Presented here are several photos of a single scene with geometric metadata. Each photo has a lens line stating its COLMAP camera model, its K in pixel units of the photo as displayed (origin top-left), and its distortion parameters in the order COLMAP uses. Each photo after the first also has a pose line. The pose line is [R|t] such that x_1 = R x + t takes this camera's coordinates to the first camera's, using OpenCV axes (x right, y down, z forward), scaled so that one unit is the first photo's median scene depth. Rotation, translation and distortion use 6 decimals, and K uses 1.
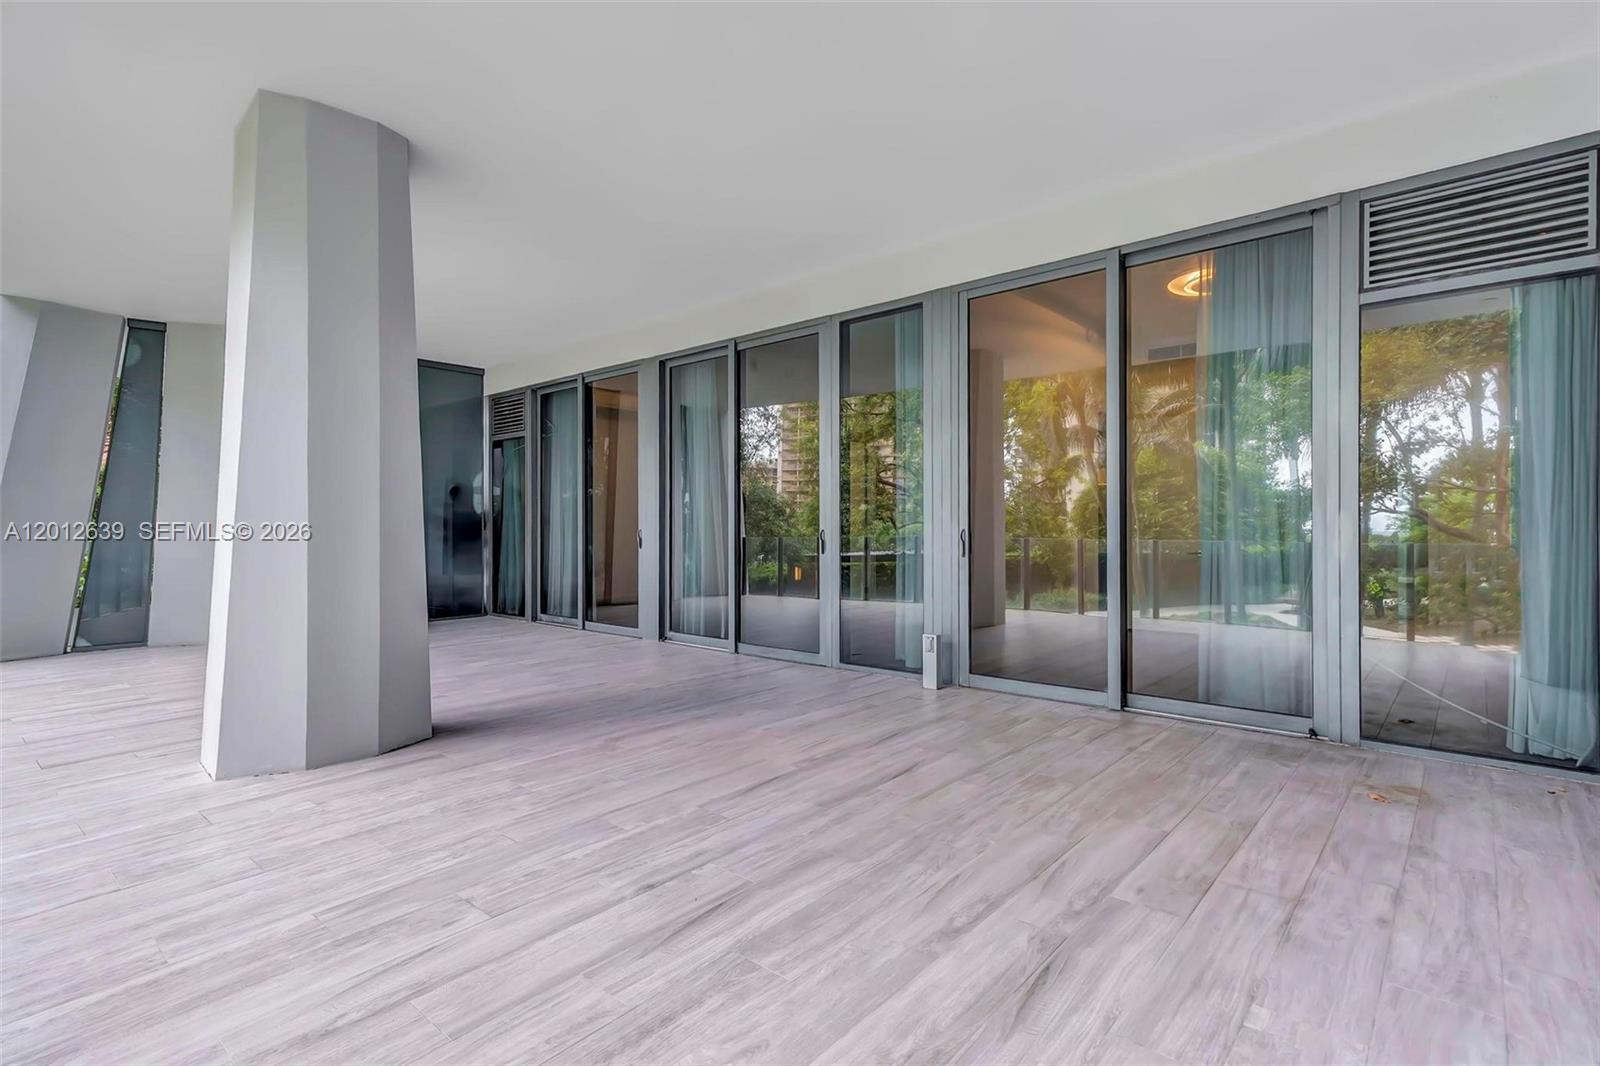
lens RADIAL K [[762.9, 0, 800.0], [0, 762.9, 533.0], [0, 0, 1]] dist [0.023846, 0.000050]
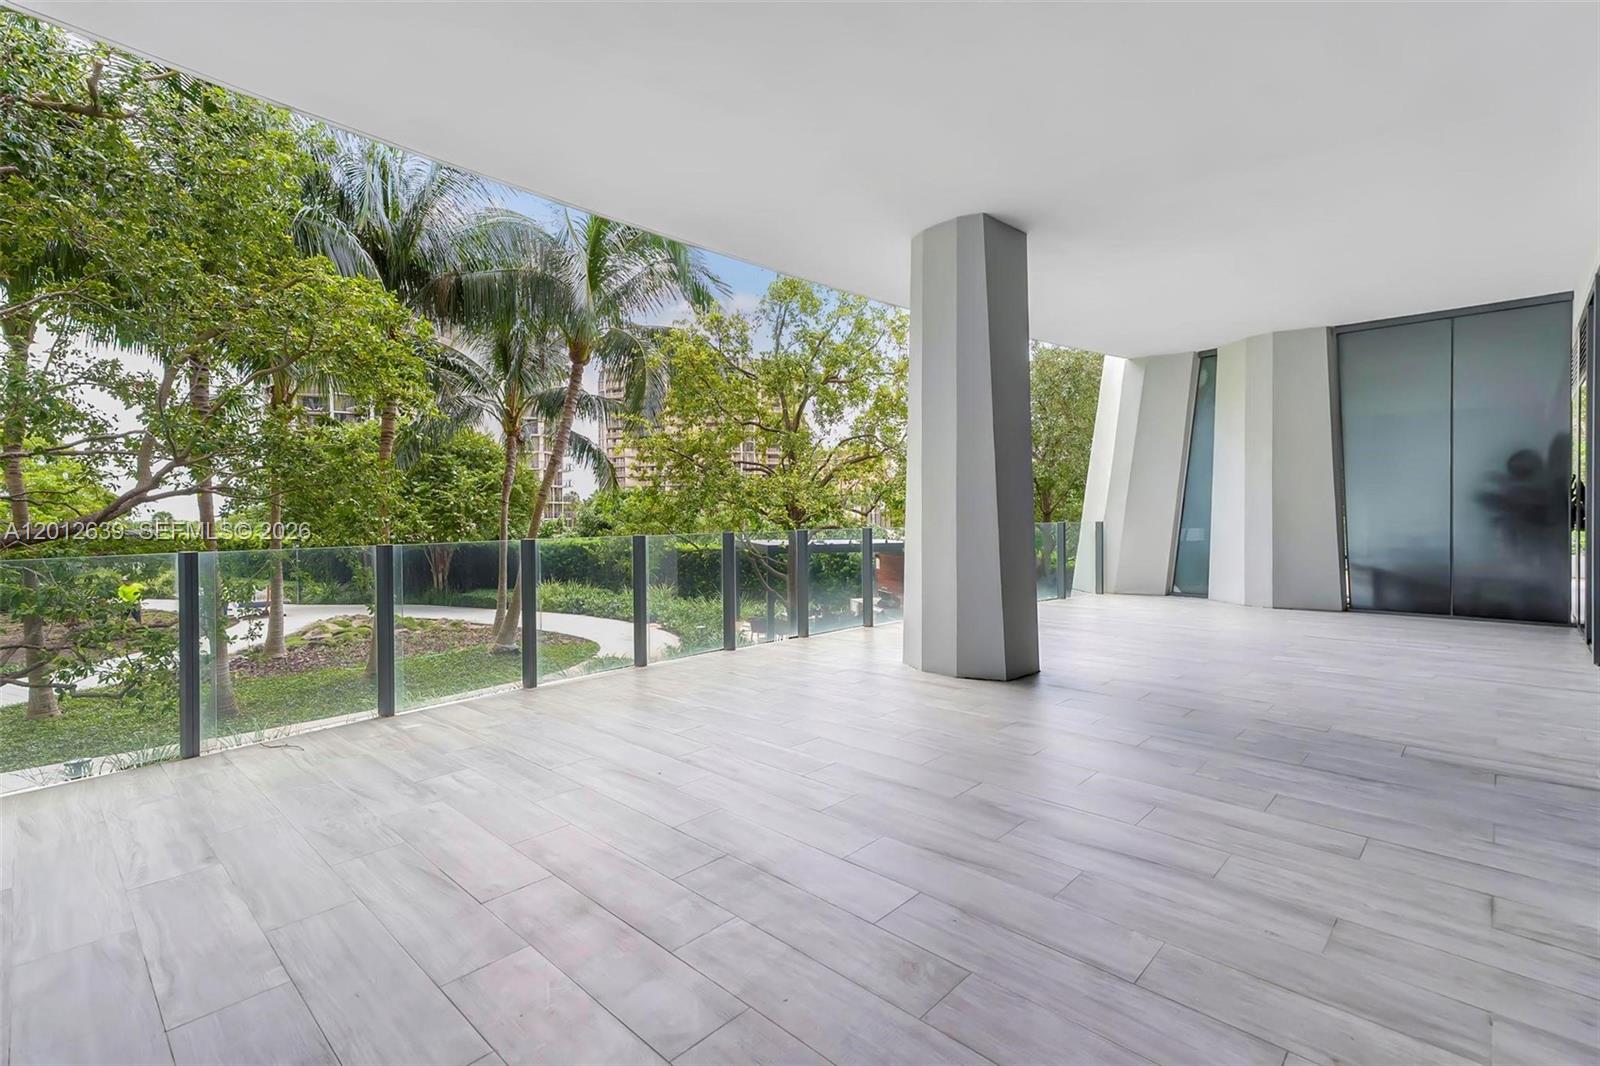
lens RADIAL K [[738.0, 0, 801.1], [0, 738.0, 499.2], [0, 0, 1]] dist [0.022591, 0.000190]
pose [[-0.043709, -0.011292, -0.998980, 0.860888], [-0.000604, 0.999936, -0.011277, 0.002043], [0.999044, 0.000111, -0.043713, 0.956575]]
